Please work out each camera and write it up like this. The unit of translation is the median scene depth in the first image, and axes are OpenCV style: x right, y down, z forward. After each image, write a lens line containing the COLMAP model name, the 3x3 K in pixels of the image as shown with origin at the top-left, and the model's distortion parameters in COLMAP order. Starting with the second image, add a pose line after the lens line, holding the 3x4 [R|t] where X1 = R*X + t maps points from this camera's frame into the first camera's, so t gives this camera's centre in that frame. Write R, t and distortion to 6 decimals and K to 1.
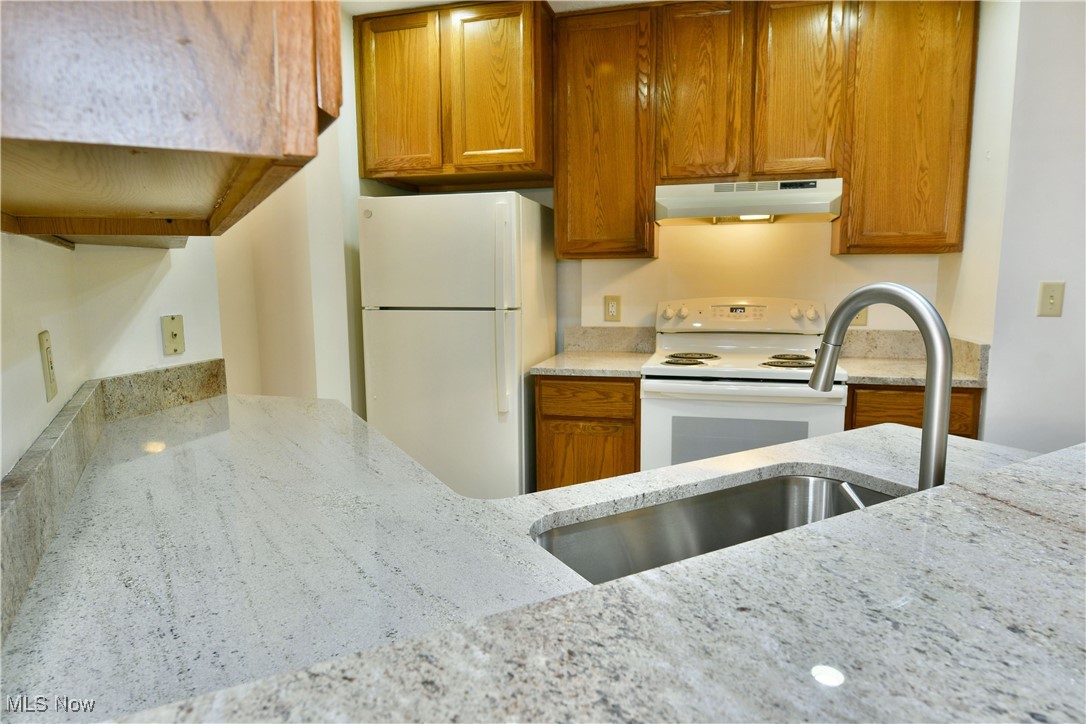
lens RADIAL K [[646.4, 0, 539.8], [0, 646.4, 362.8], [0, 0, 1]] dist [-0.020734, -0.002625]
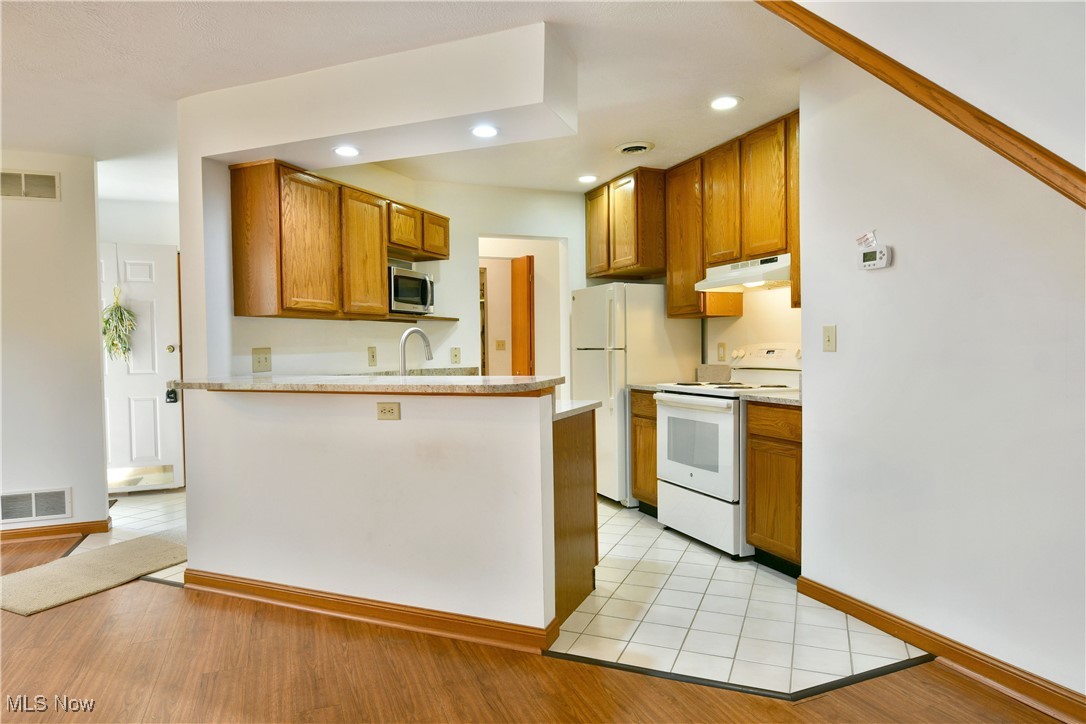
lens RADIAL K [[656.1, 0, 539.8], [0, 656.1, 362.5], [0, 0, 1]] dist [-0.013977, -0.001825]
pose [[0.613348, 0.019550, -0.789571, 1.197937], [-0.096552, 0.994052, -0.050390, 0.059125], [0.783889, 0.107141, 0.611587, -0.221877]]
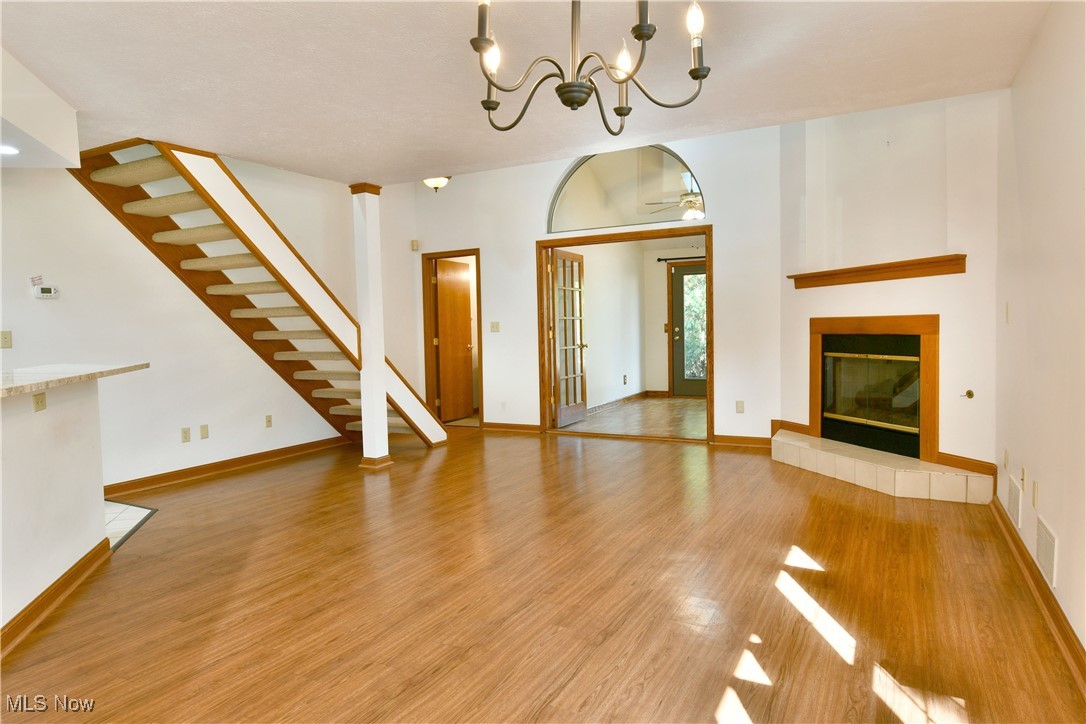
lens RADIAL K [[666.1, 0, 523.5], [0, 666.1, 362.7], [0, 0, 1]] dist [-0.014594, -0.000203]
pose [[0.236994, -0.050297, 0.970208, -0.634013], [0.151592, 0.988341, 0.014208, 0.147592], [-0.959611, 0.143709, 0.241856, -0.807374]]
